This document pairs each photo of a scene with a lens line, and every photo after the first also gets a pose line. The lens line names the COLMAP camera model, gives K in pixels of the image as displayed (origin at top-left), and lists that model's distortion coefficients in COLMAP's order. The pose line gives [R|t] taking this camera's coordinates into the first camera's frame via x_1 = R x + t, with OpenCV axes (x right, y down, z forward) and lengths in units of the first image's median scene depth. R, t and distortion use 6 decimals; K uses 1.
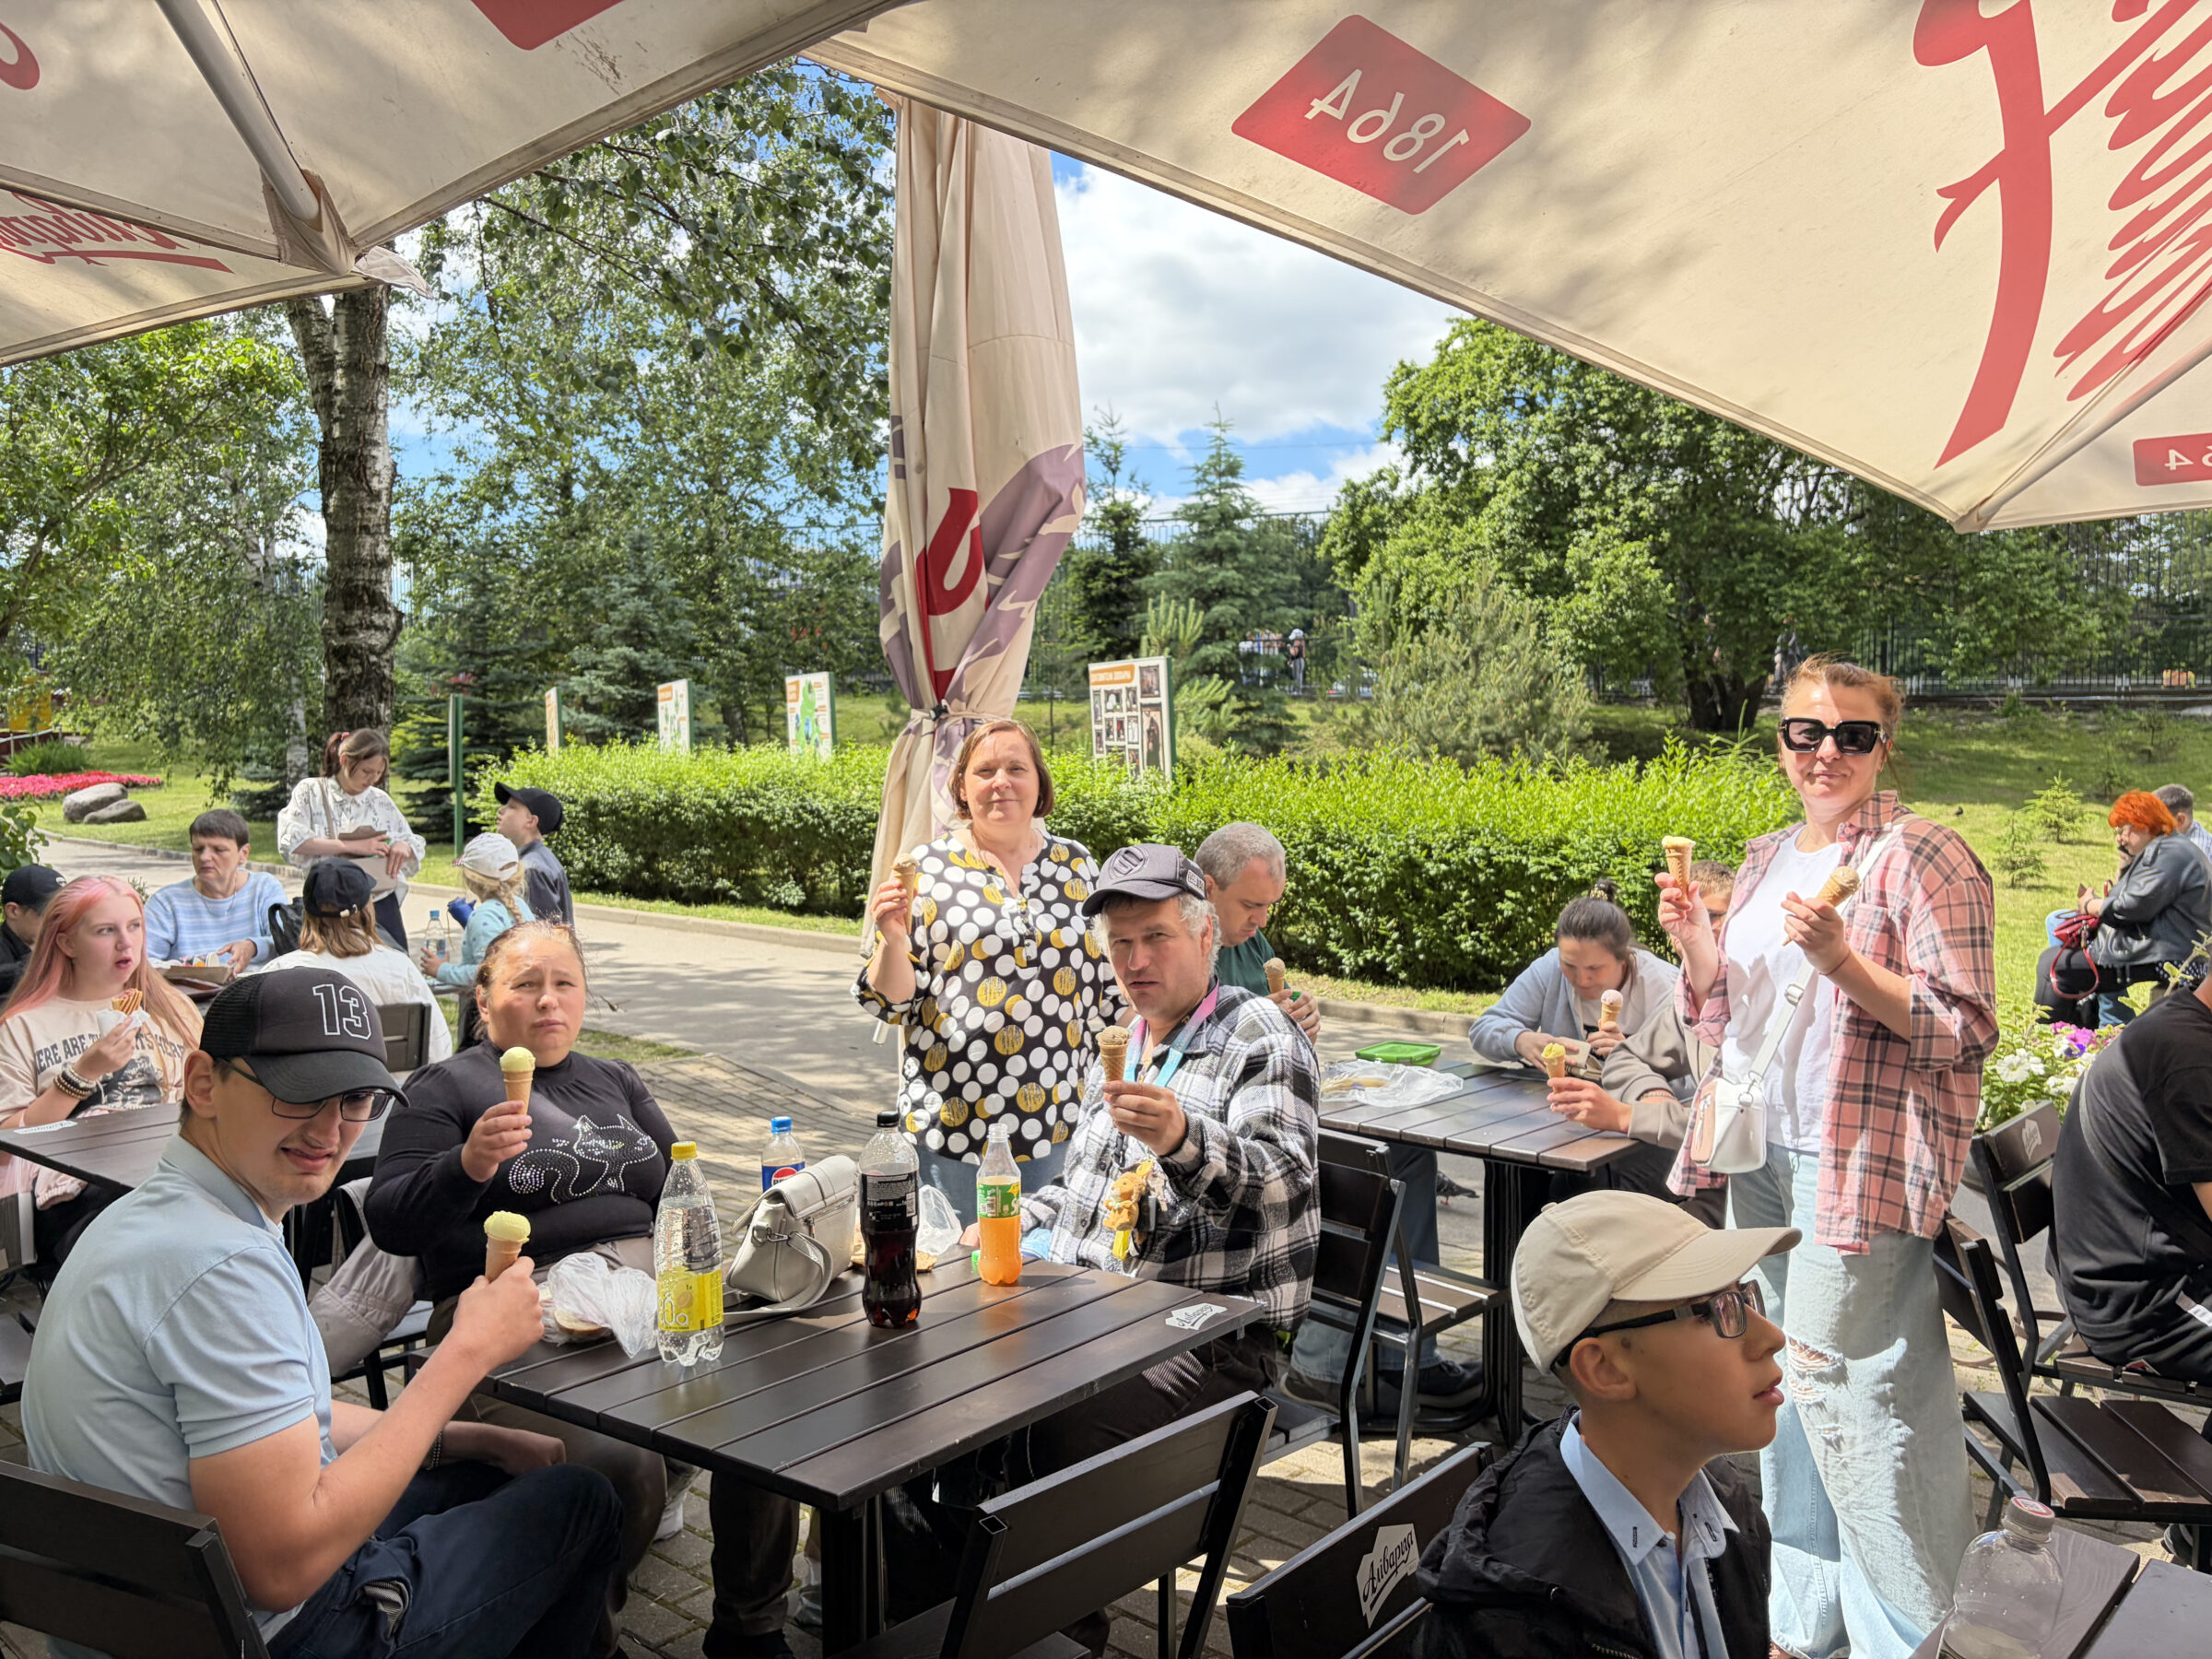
lens RADIAL K [[1689.4, 0, 1106.0], [0, 1689.4, 829.5], [0, 0, 1]] dist [0.099060, -0.295364]
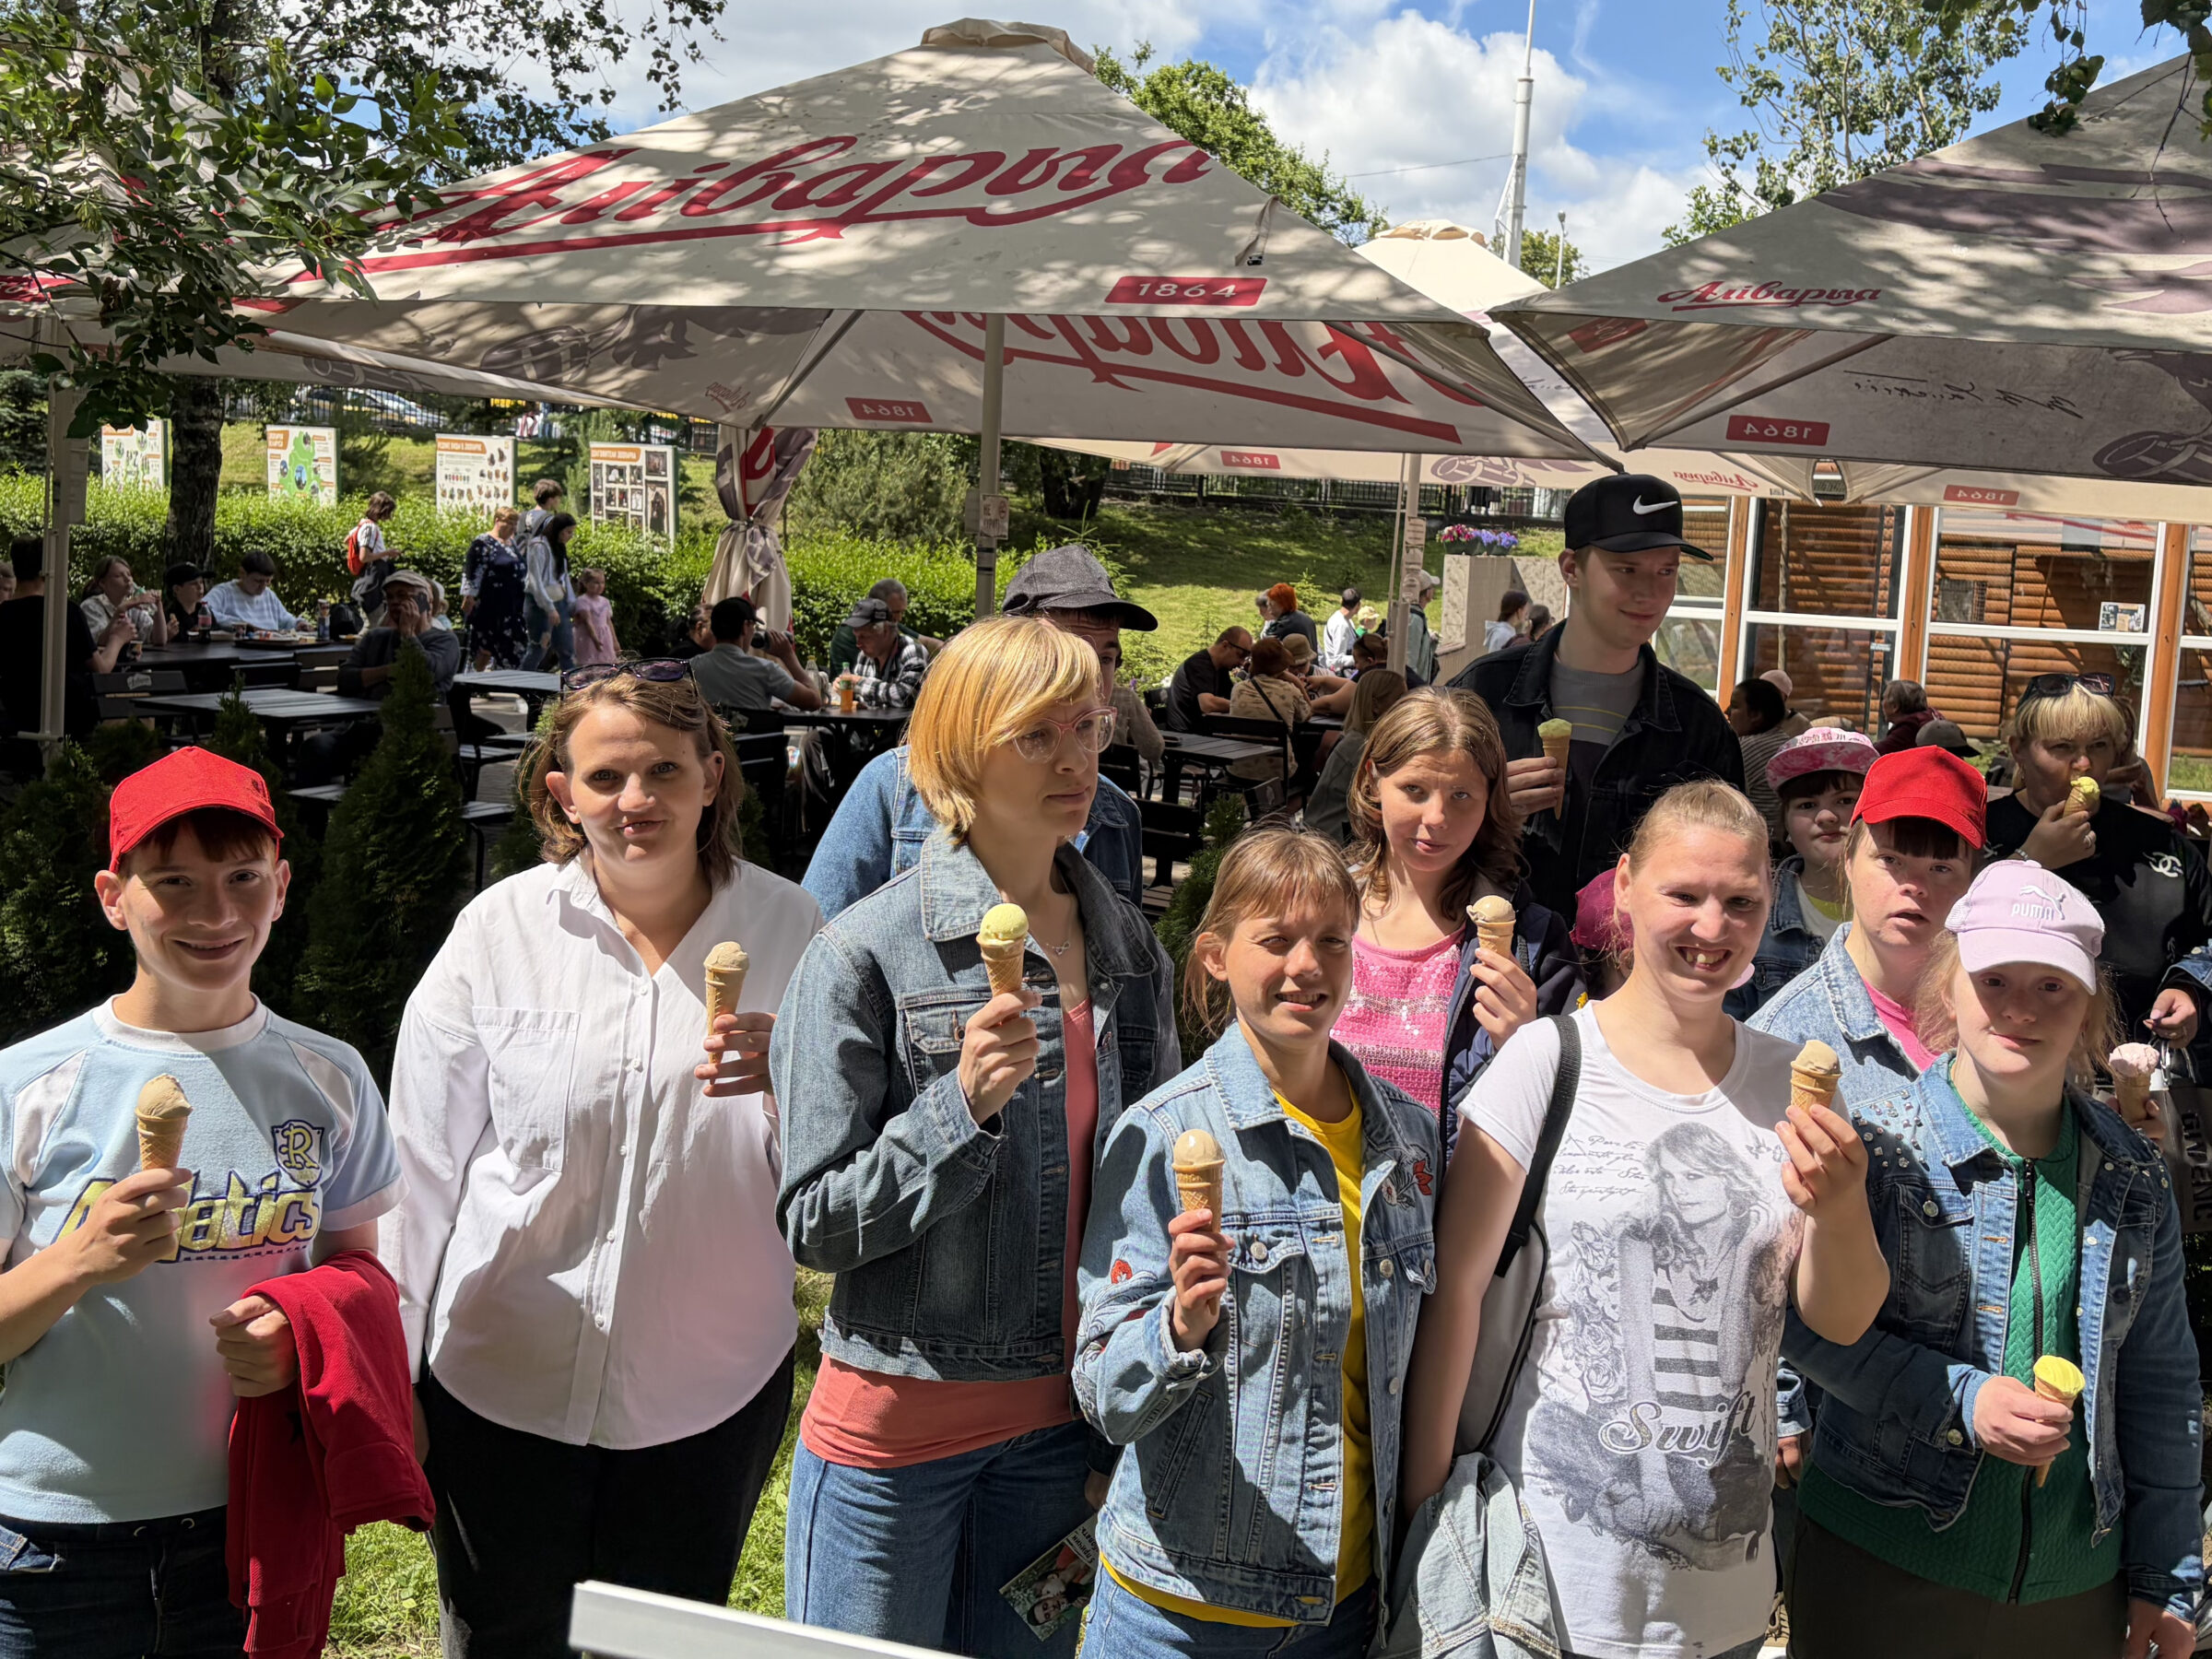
lens RADIAL K [[1689.4, 0, 1106.0], [0, 1689.4, 829.5], [0, 0, 1]] dist [0.099060, -0.295364]
pose [[0.931377, -0.007354, 0.363981, -0.125071], [-0.042542, 0.990748, 0.128876, 0.006521], [-0.361561, -0.135517, 0.922447, -0.345072]]
